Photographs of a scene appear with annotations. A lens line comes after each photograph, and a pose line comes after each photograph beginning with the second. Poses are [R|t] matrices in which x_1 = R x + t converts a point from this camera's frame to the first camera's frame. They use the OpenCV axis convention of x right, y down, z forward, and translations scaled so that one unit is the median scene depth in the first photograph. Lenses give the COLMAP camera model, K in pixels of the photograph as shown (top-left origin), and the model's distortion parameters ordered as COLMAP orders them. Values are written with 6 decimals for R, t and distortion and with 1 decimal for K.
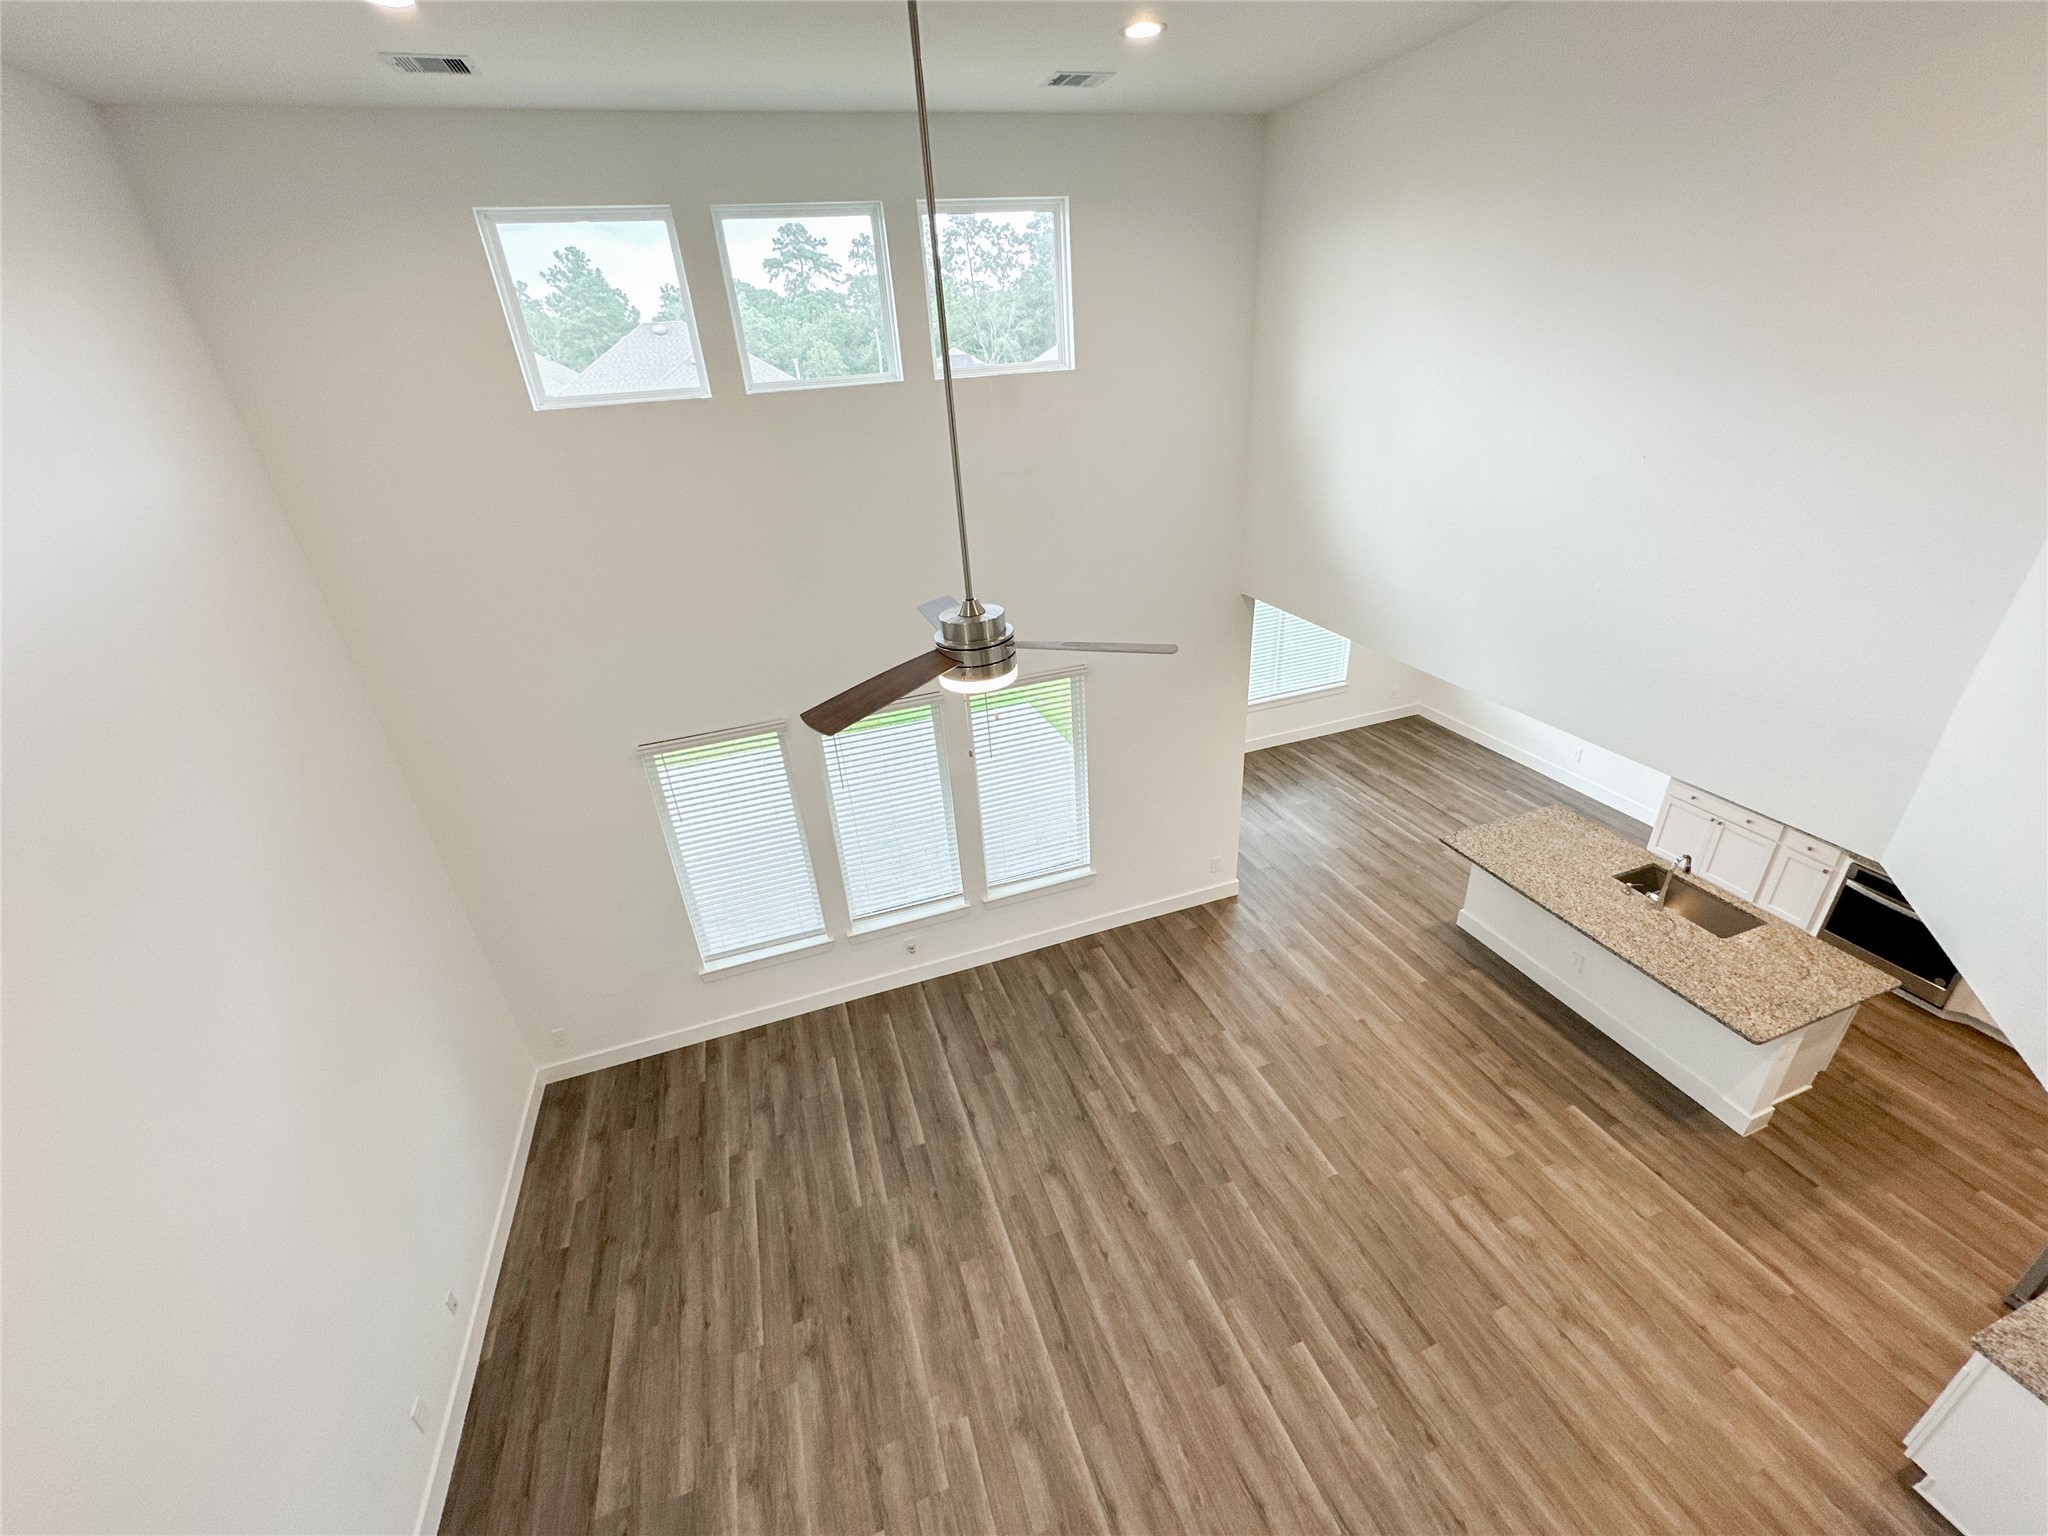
lens RADIAL K [[823.4, 0, 1026.8], [0, 823.4, 763.5], [0, 0, 1]] dist [-0.001956, 0.000357]
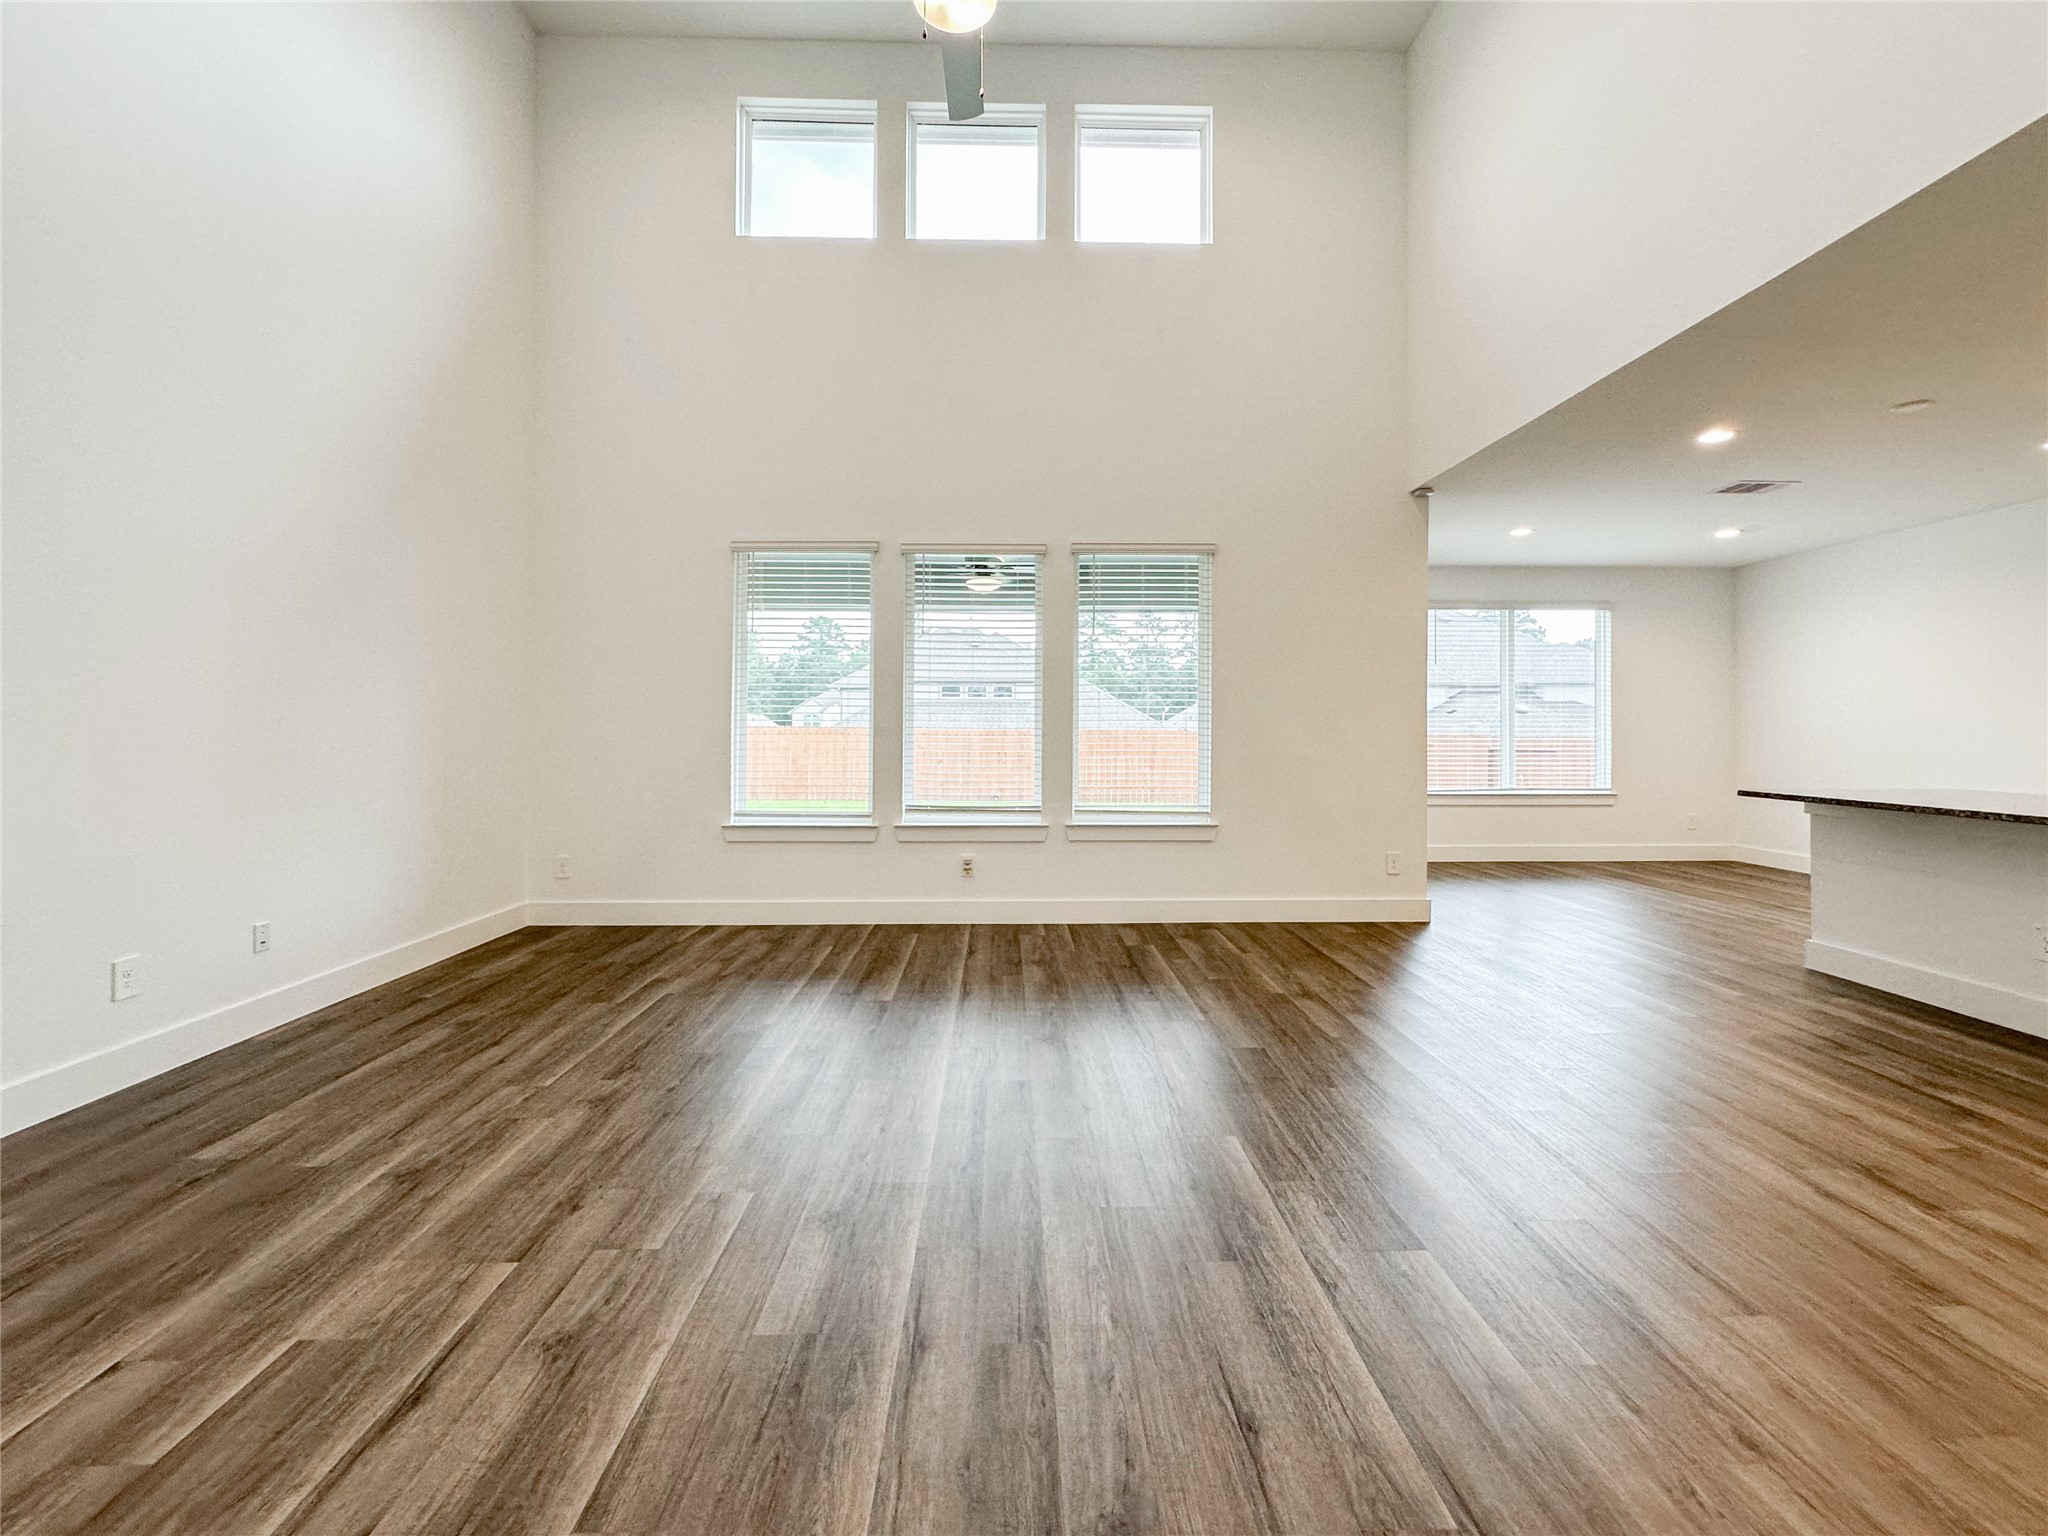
lens RADIAL K [[841.2, 0, 1029.0], [0, 841.2, 727.4], [0, 0, 1]] dist [-0.002278, 0.000098]
pose [[0.951580, 0.063902, -0.300687, 0.205225], [-0.190357, 0.890539, -0.413165, 0.572241], [0.241371, 0.450397, 0.859583, 0.332585]]
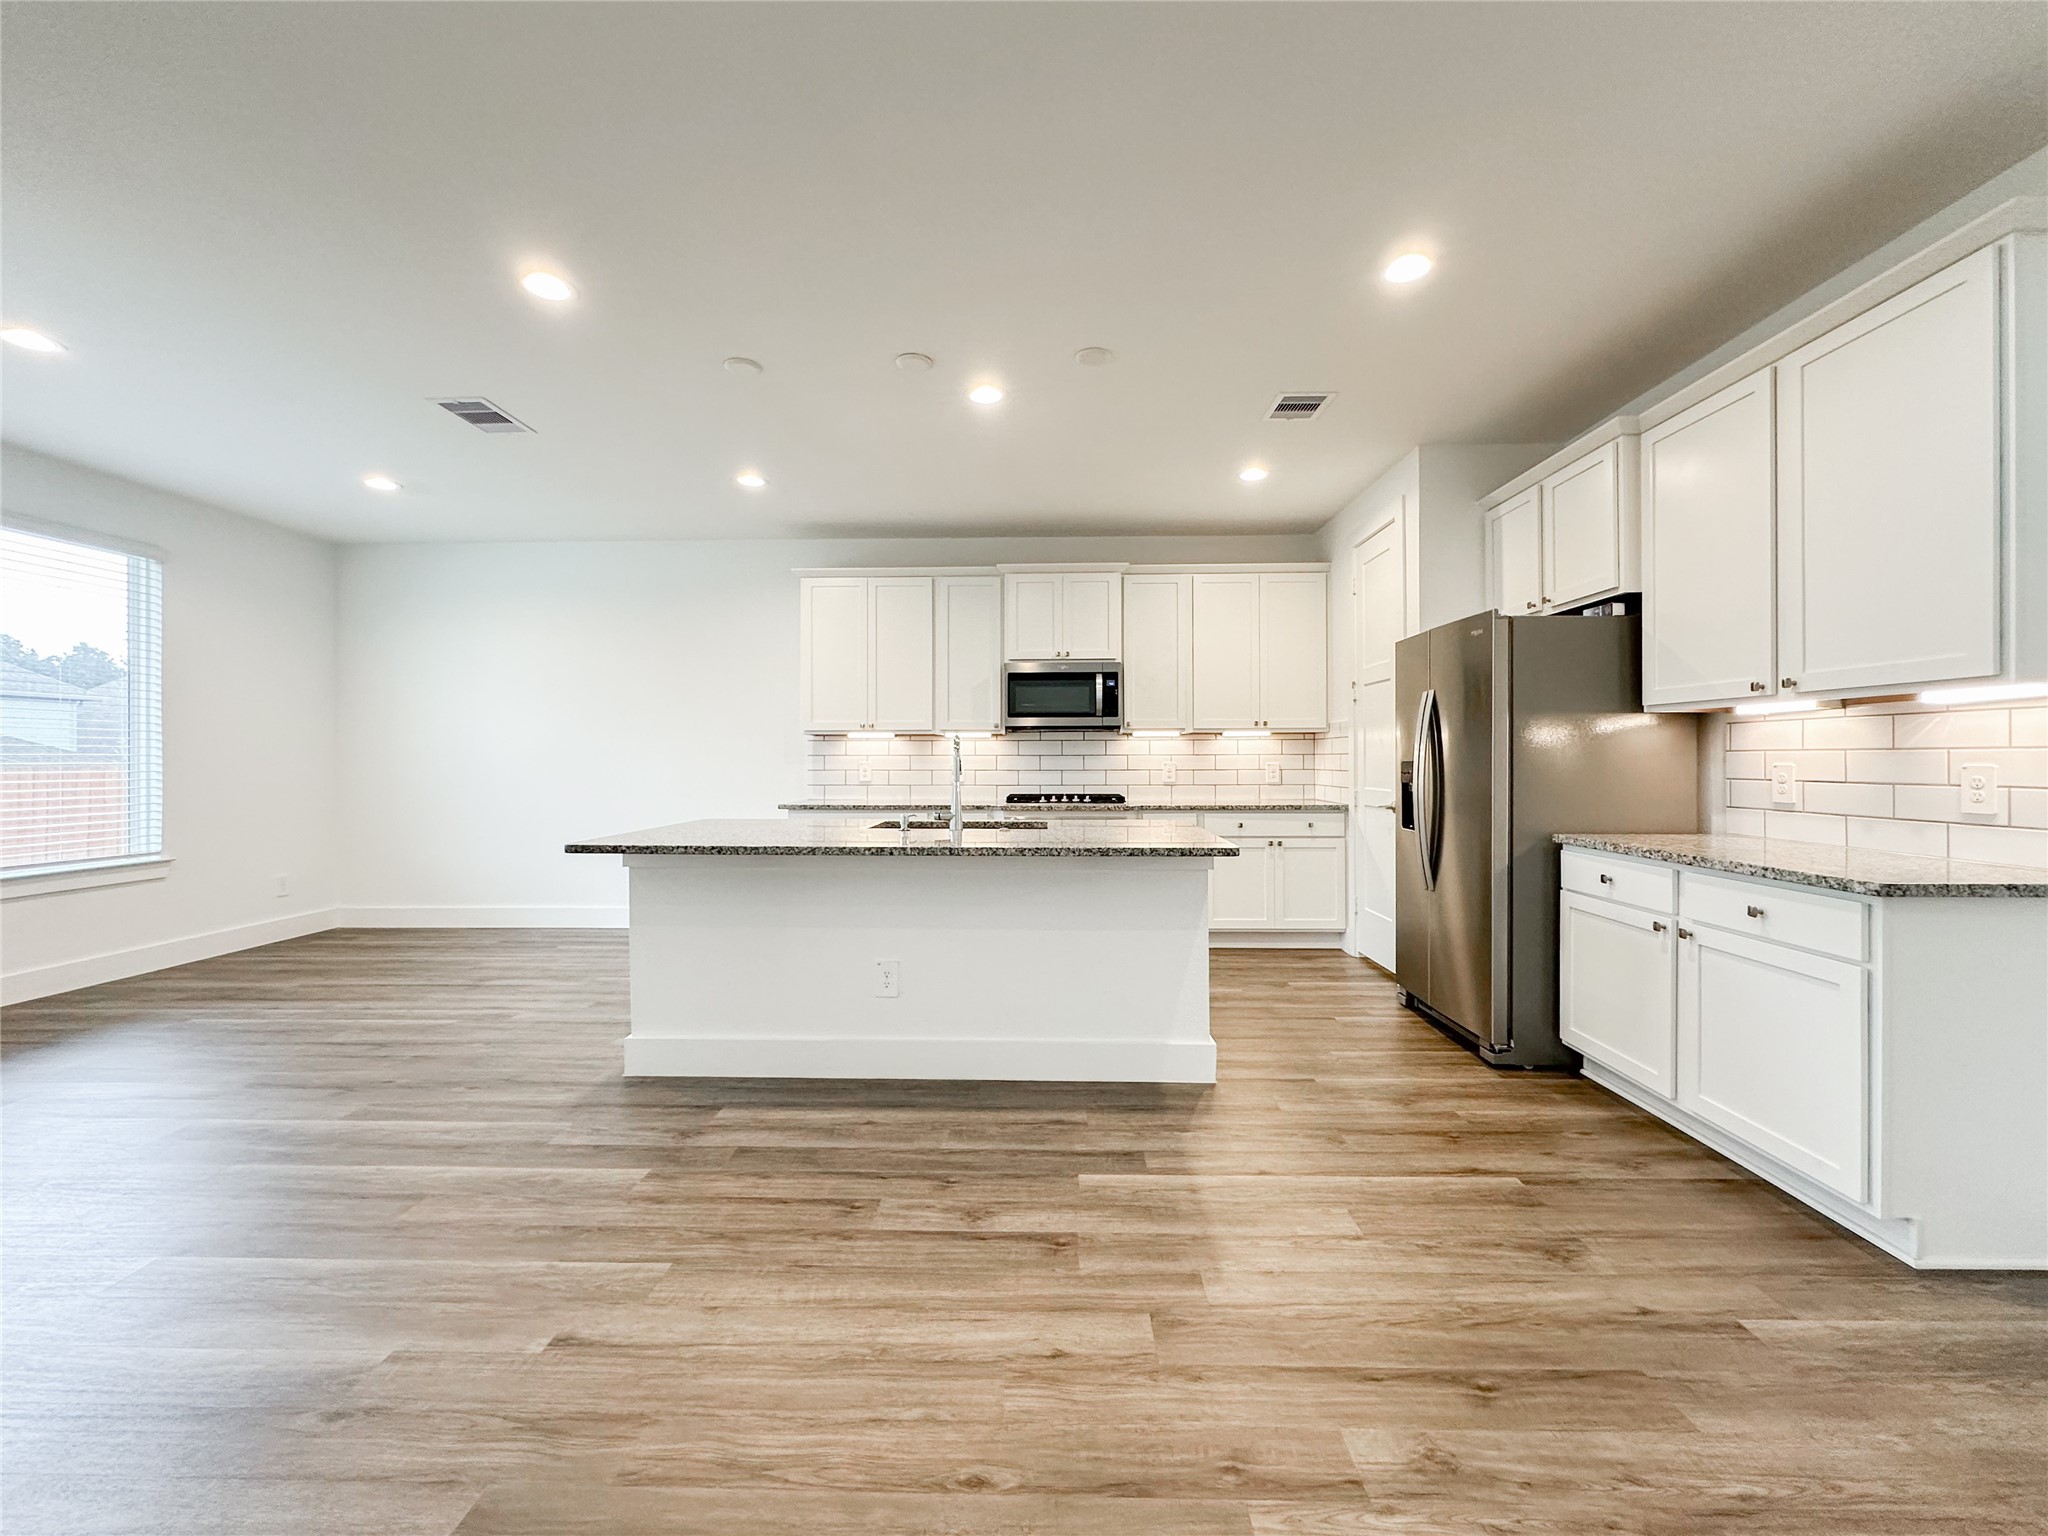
lens RADIAL K [[836.1, 0, 1027.4], [0, 836.1, 759.4], [0, 0, 1]] dist [-0.000795, 0.000159]
pose [[0.351460, 0.062025, 0.934146, 0.222210], [0.401454, 0.891425, -0.210230, 0.317636], [-0.845761, 0.448904, 0.288400, 0.845140]]
